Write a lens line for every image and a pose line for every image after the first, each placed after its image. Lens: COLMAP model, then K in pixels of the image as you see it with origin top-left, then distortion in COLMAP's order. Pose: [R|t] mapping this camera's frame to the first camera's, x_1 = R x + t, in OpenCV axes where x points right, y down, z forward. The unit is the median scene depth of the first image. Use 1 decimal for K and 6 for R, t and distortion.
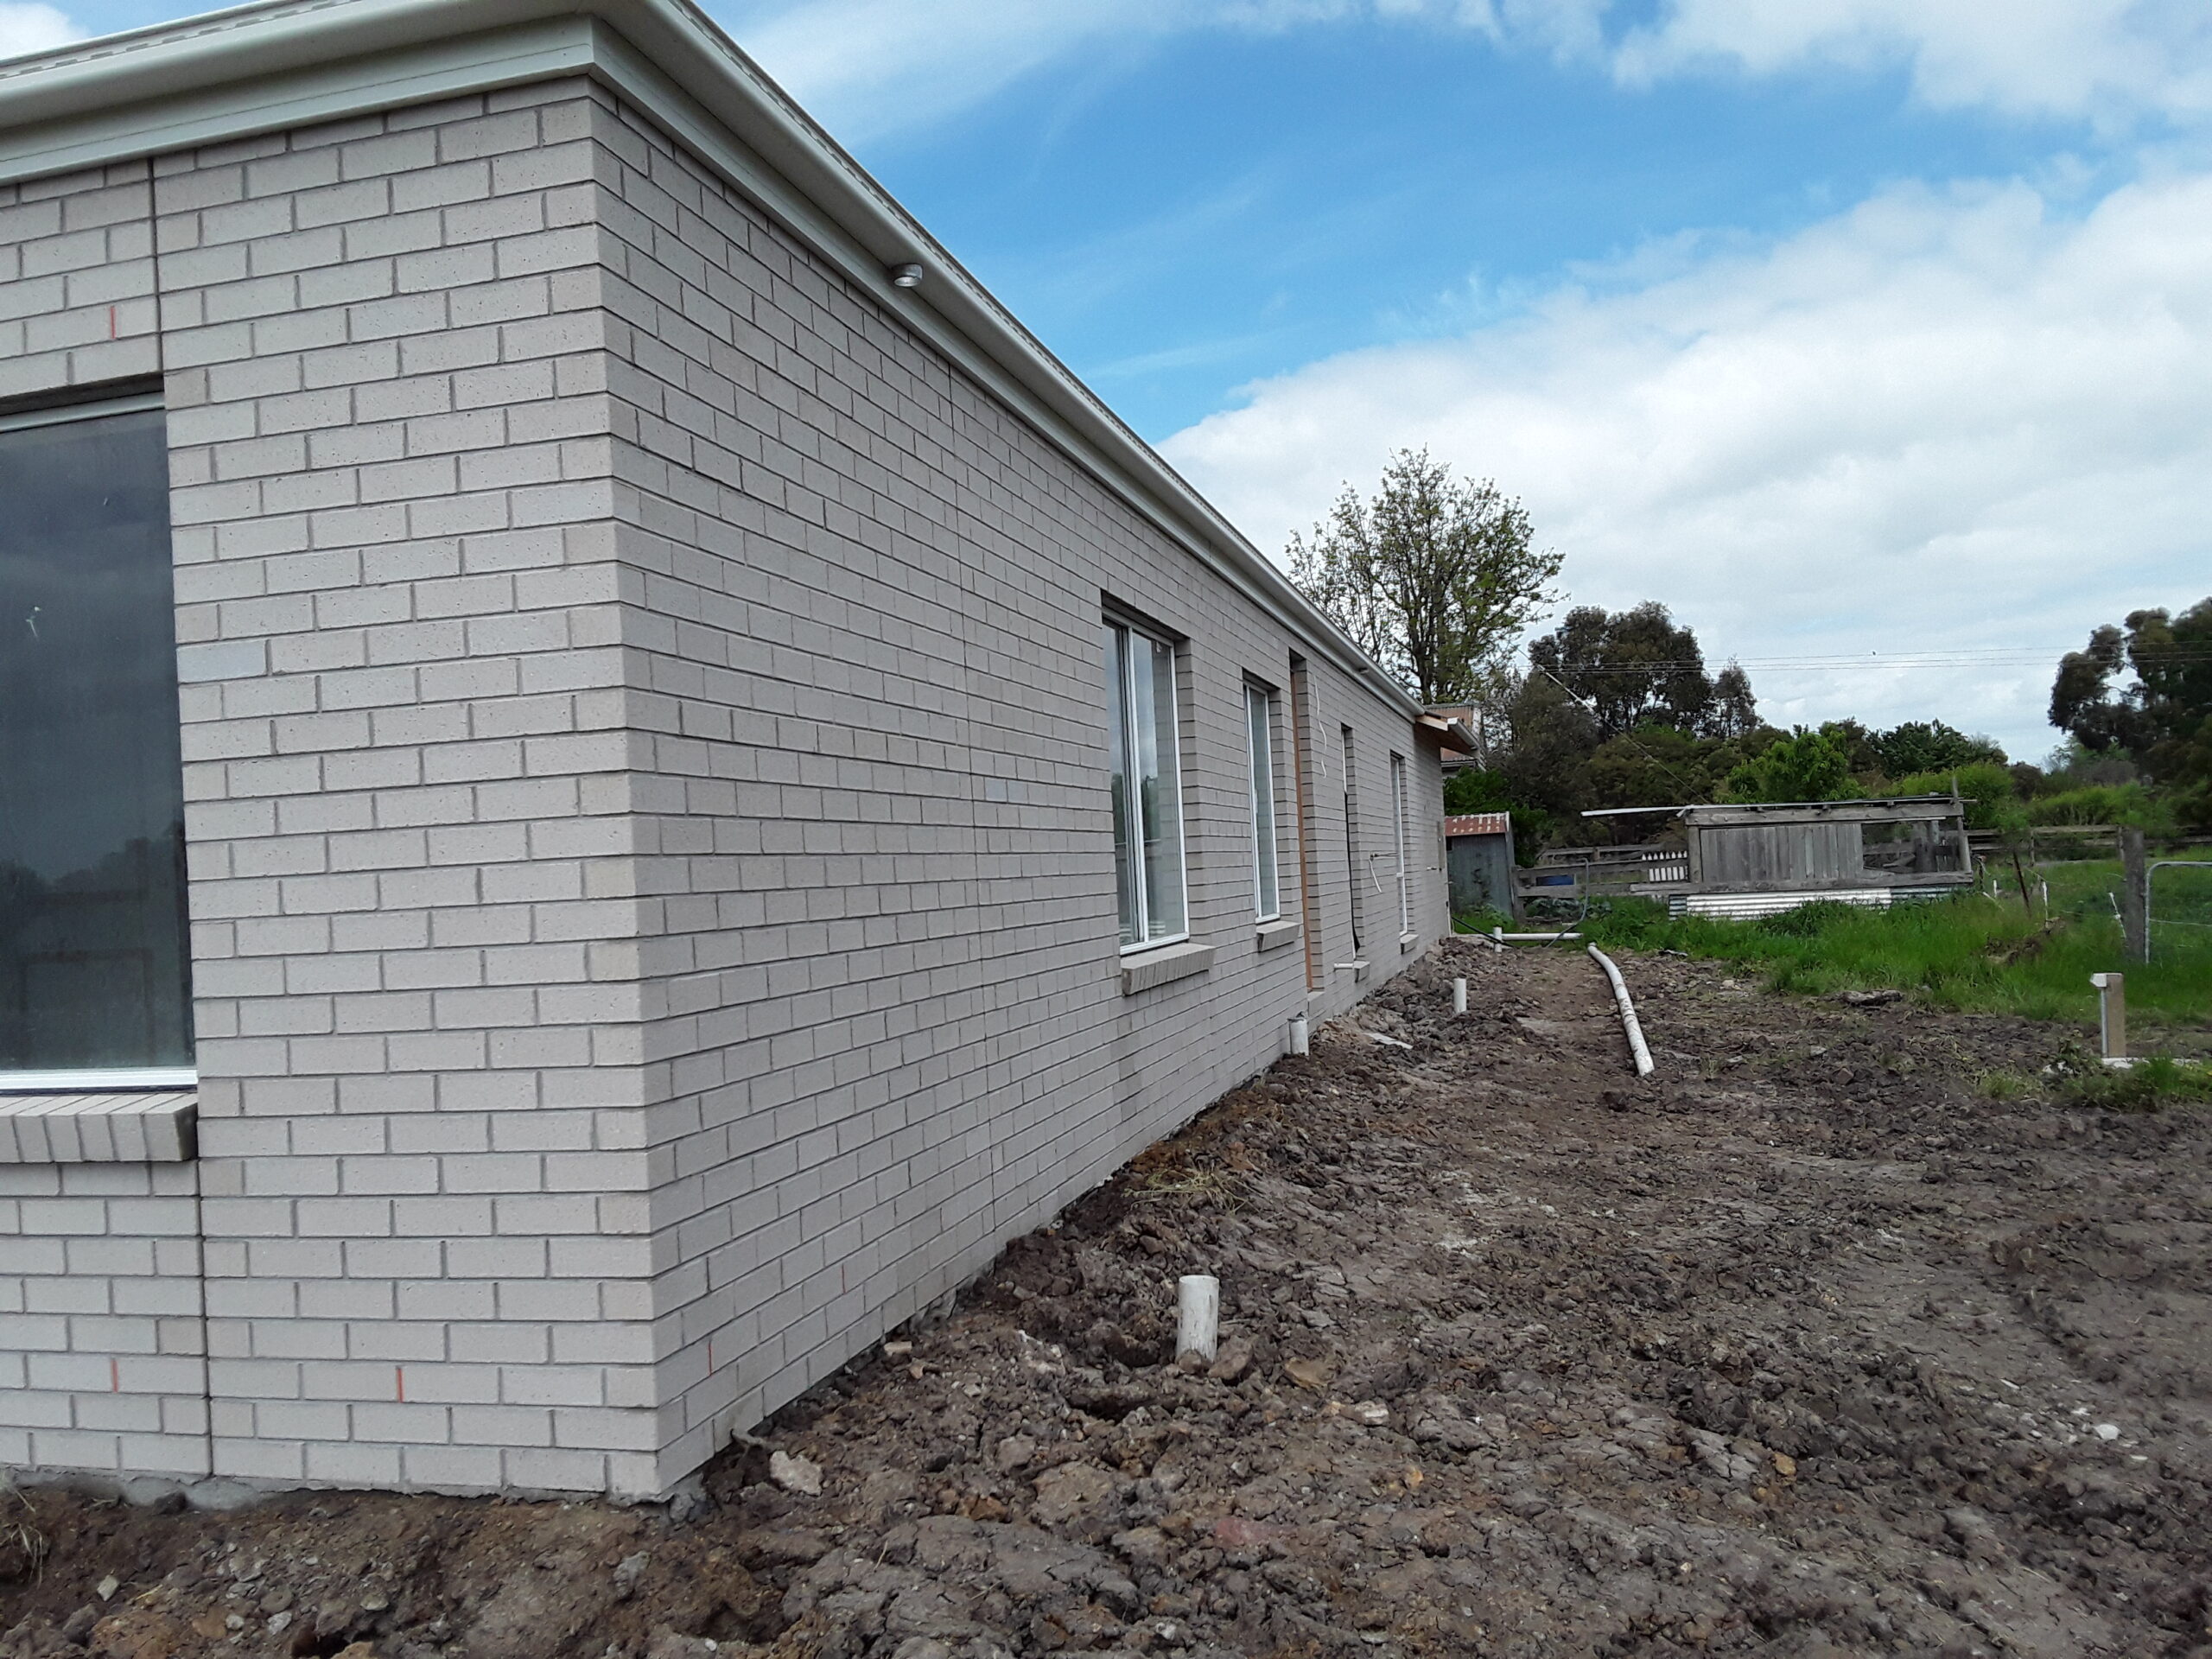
lens RADIAL K [[1769.1, 0, 1098.6], [0, 1769.1, 823.3], [0, 0, 1]] dist [-0.041135, -0.016109]
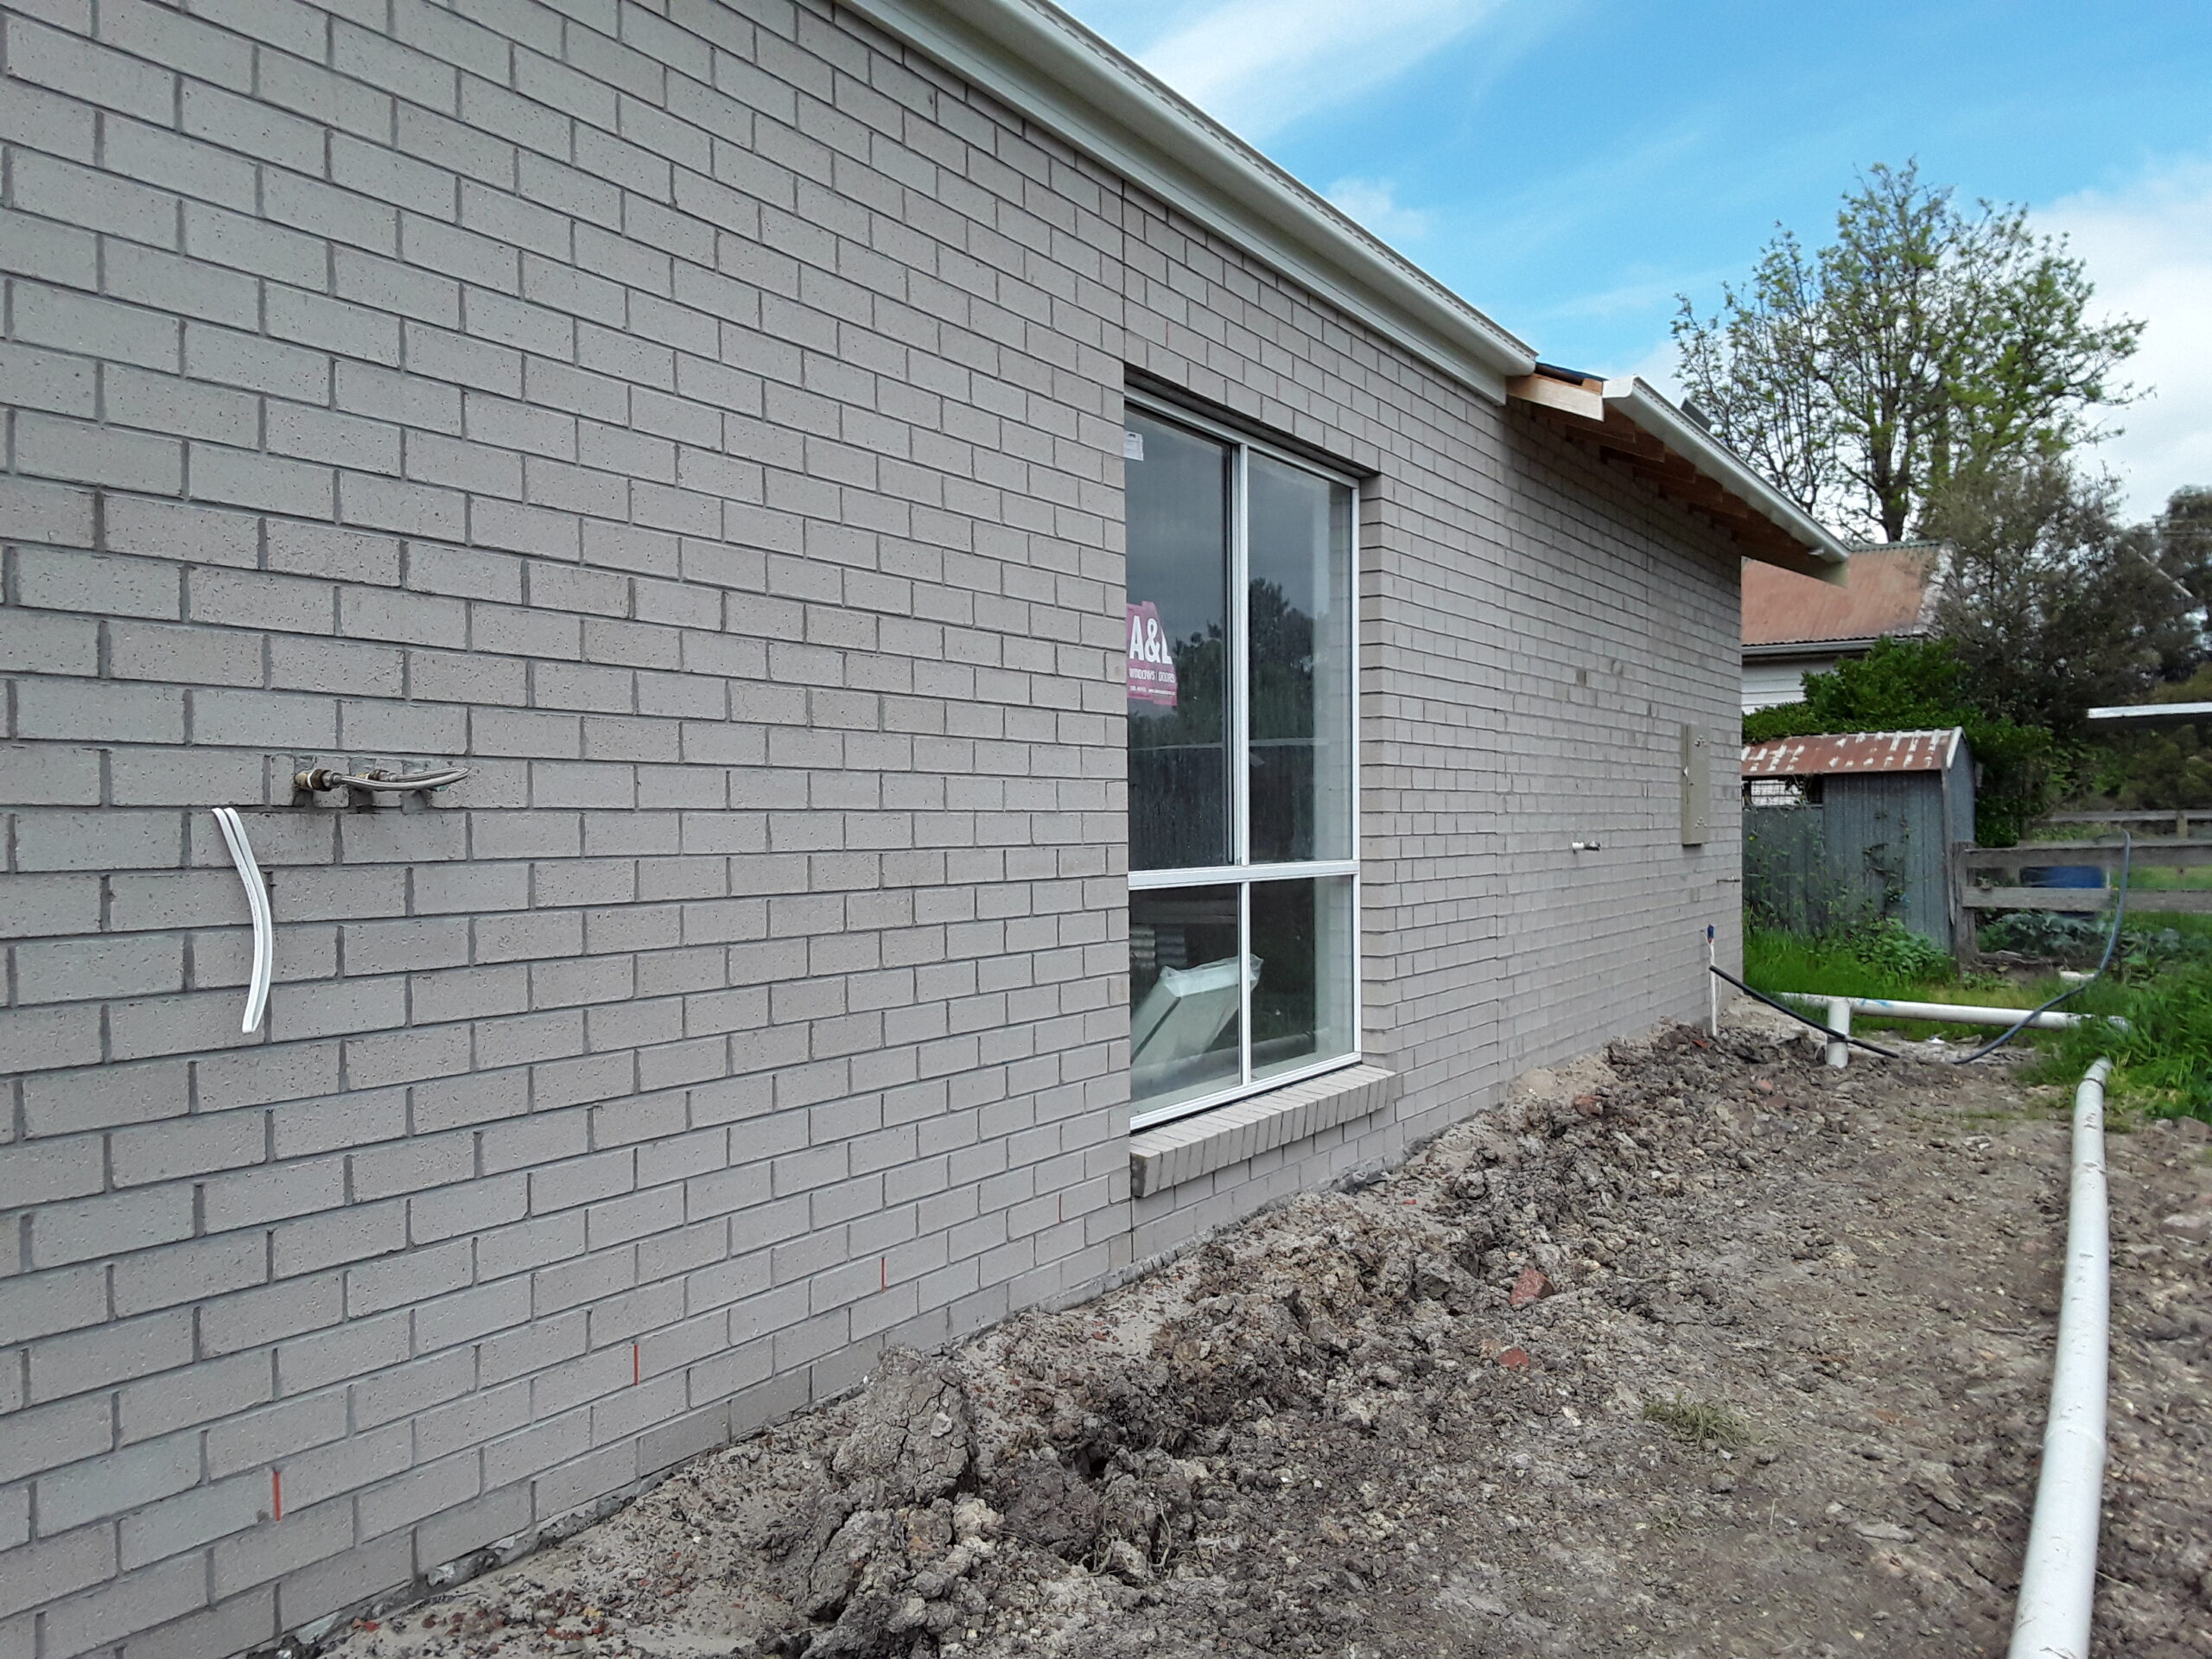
lens RADIAL K [[1769.1, 0, 1117.2], [0, 1769.1, 840.0], [0, 0, 1]] dist [-0.041135, -0.016109]
pose [[0.958696, 0.046543, -0.280597, 0.102436], [-0.033413, 0.998119, 0.051402, 0.004854], [0.282462, -0.039903, 0.958448, 0.331074]]
